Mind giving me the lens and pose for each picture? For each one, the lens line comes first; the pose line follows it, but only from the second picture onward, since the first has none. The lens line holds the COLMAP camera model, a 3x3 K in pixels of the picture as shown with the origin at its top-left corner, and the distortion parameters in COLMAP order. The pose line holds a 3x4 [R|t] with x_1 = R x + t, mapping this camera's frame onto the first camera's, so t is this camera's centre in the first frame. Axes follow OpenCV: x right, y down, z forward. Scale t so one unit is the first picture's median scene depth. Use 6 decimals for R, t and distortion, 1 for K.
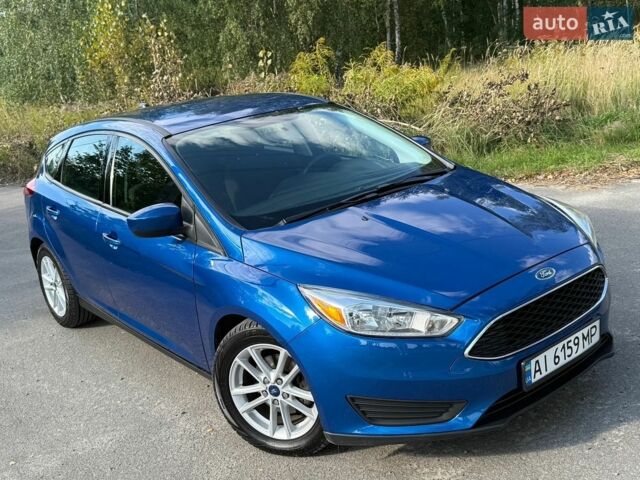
lens RADIAL K [[753.7, 0, 320.0], [0, 753.7, 240.0], [0, 0, 1]] dist [0.067311, -0.013174]
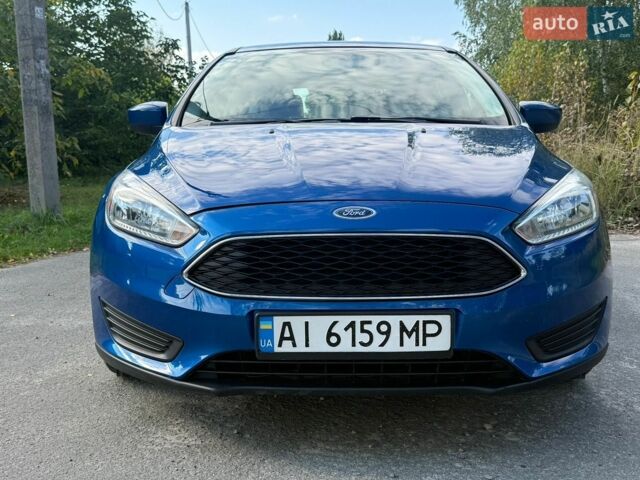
lens RADIAL K [[746.3, 0, 320.0], [0, 746.3, 240.0], [0, 0, 1]] dist [0.120116, -0.017537]
pose [[0.761914, 0.218930, -0.609554, 0.640071], [-0.270877, 0.962587, 0.007142, 0.067152], [0.588313, 0.159673, 0.792712, 0.424075]]
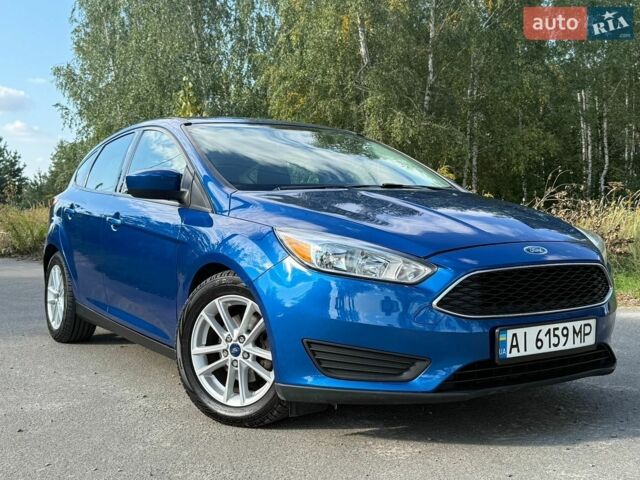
lens RADIAL K [[788.9, 0, 320.0], [0, 788.9, 240.0], [0, 0, 1]] dist [0.099704, -0.009509]
pose [[0.985801, 0.133813, -0.101438, 0.124095], [-0.153477, 0.963115, -0.221029, 0.269827], [0.068120, 0.233459, 0.969978, 0.027817]]
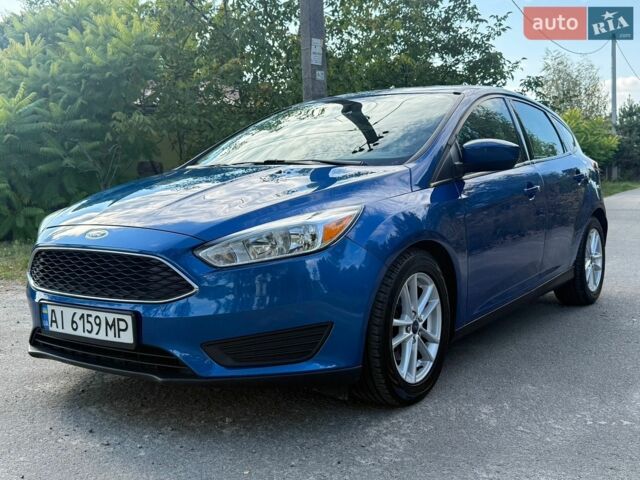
lens RADIAL K [[746.3, 0, 320.0], [0, 746.3, 240.0], [0, 0, 1]] dist [0.120116, -0.017537]
pose [[0.255057, 0.217016, -0.942258, 1.143401], [-0.286180, 0.947771, 0.140820, -0.143152], [0.923605, 0.233739, 0.303841, 0.906268]]
